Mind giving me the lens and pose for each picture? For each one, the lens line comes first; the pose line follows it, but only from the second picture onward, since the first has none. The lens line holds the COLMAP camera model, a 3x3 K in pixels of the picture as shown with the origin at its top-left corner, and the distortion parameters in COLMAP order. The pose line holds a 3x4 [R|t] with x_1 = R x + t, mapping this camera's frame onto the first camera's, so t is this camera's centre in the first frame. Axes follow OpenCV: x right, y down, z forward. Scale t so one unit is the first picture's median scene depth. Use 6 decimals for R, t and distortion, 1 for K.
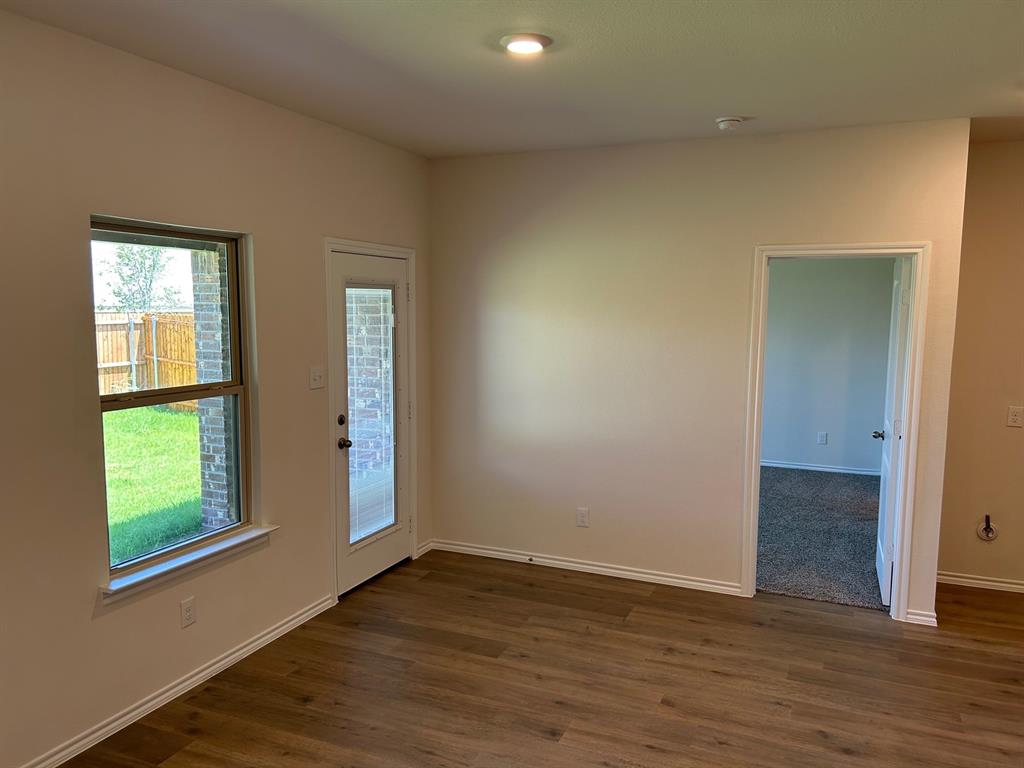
lens RADIAL K [[771.9, 0, 540.6], [0, 771.9, 386.9], [0, 0, 1]] dist [0.028676, -0.005888]
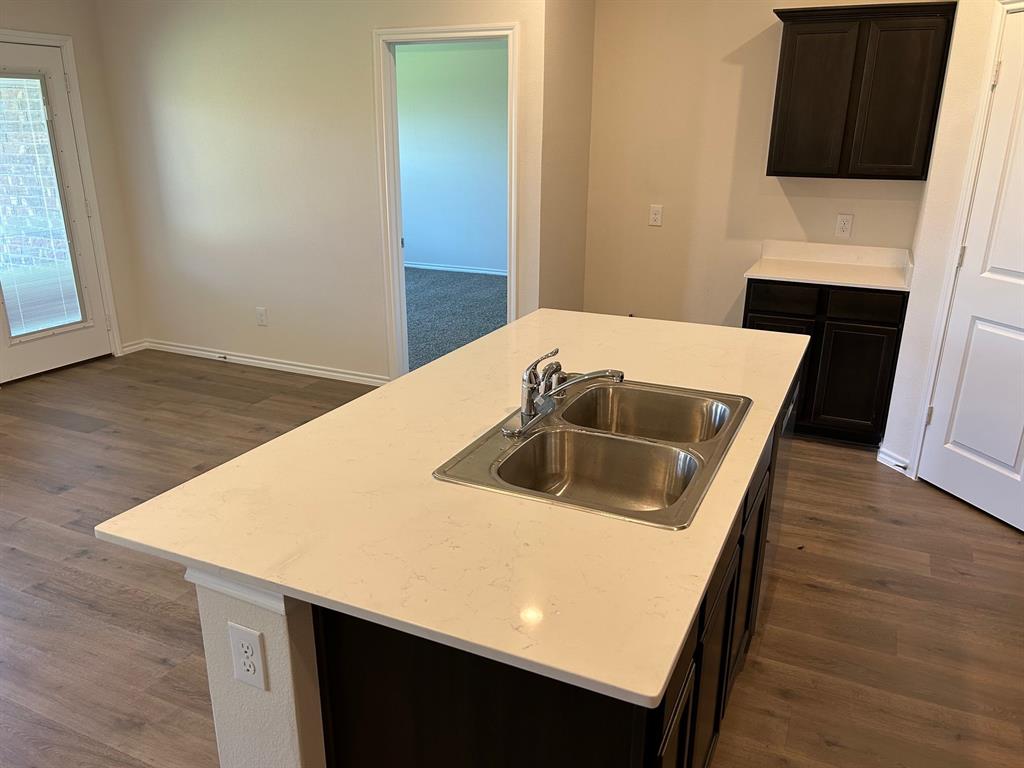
lens RADIAL K [[771.9, 0, 540.6], [0, 771.9, 386.9], [0, 0, 1]] dist [0.028676, -0.005888]
pose [[0.999690, 0.009338, -0.023095, 0.462618], [-0.004388, 0.978592, 0.205762, 0.047144], [0.024522, -0.205596, 0.978330, -0.025001]]
